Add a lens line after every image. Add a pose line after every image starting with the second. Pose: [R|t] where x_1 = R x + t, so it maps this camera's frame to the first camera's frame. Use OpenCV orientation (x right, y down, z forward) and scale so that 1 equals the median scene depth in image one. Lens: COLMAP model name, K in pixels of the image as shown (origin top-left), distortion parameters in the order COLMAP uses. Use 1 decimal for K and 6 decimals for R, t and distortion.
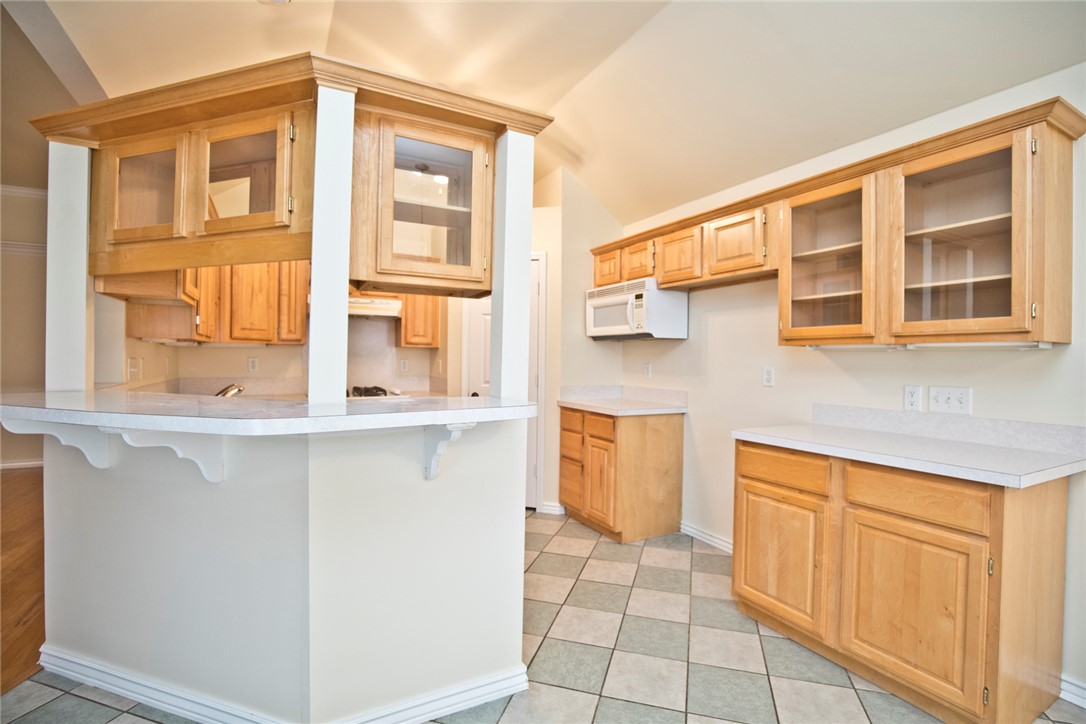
lens RADIAL K [[478.0, 0, 543.0], [0, 478.0, 362.0], [0, 0, 1]] dist [-0.011255, -0.011800]
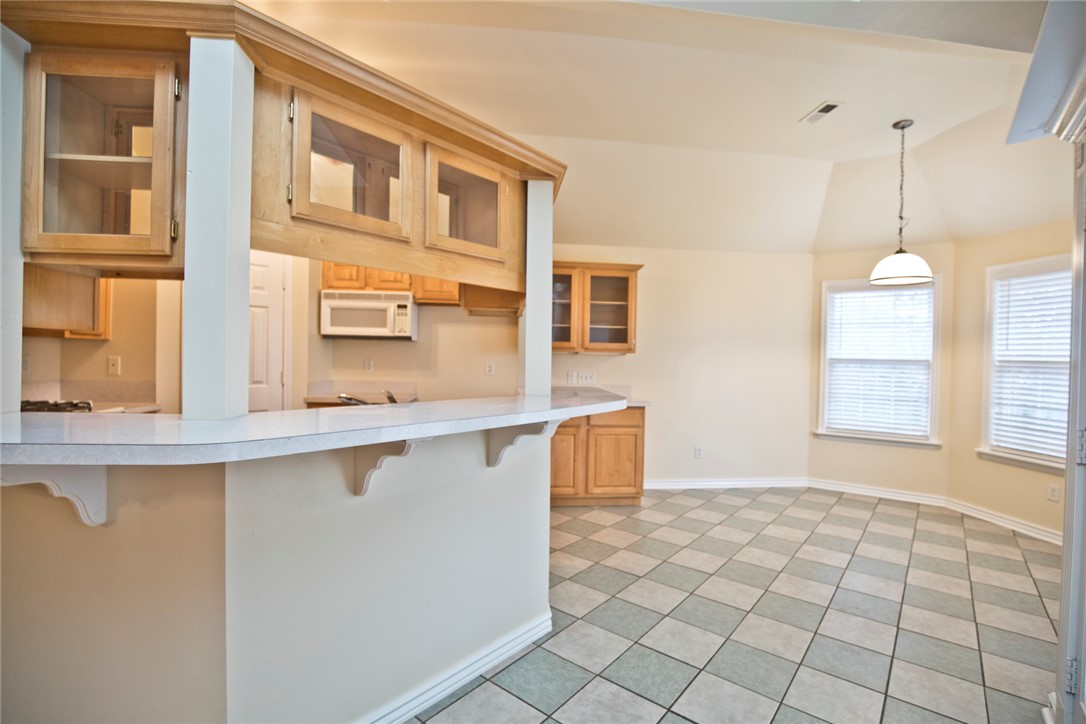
lens RADIAL K [[478.0, 0, 543.0], [0, 478.0, 362.0], [0, 0, 1]] dist [-0.011255, -0.011800]
pose [[0.421830, -0.014927, 0.906552, -1.191579], [-0.007681, 0.999770, 0.020036, -0.033624], [-0.906642, -0.015415, 0.421618, 0.231284]]
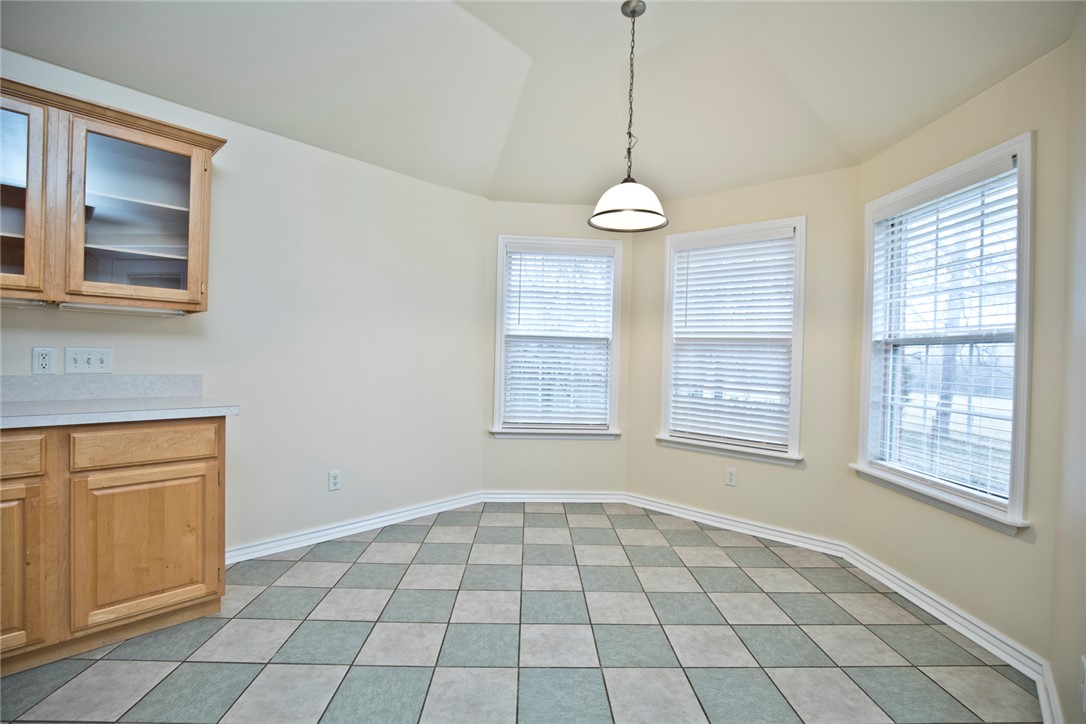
lens RADIAL K [[478.0, 0, 543.0], [0, 478.0, 362.0], [0, 0, 1]] dist [-0.011255, -0.011800]
pose [[-0.308938, -0.028202, 0.950664, -0.404253], [-0.026340, 0.999431, 0.021089, 0.034655], [-0.950717, -0.018525, -0.309505, 0.354525]]
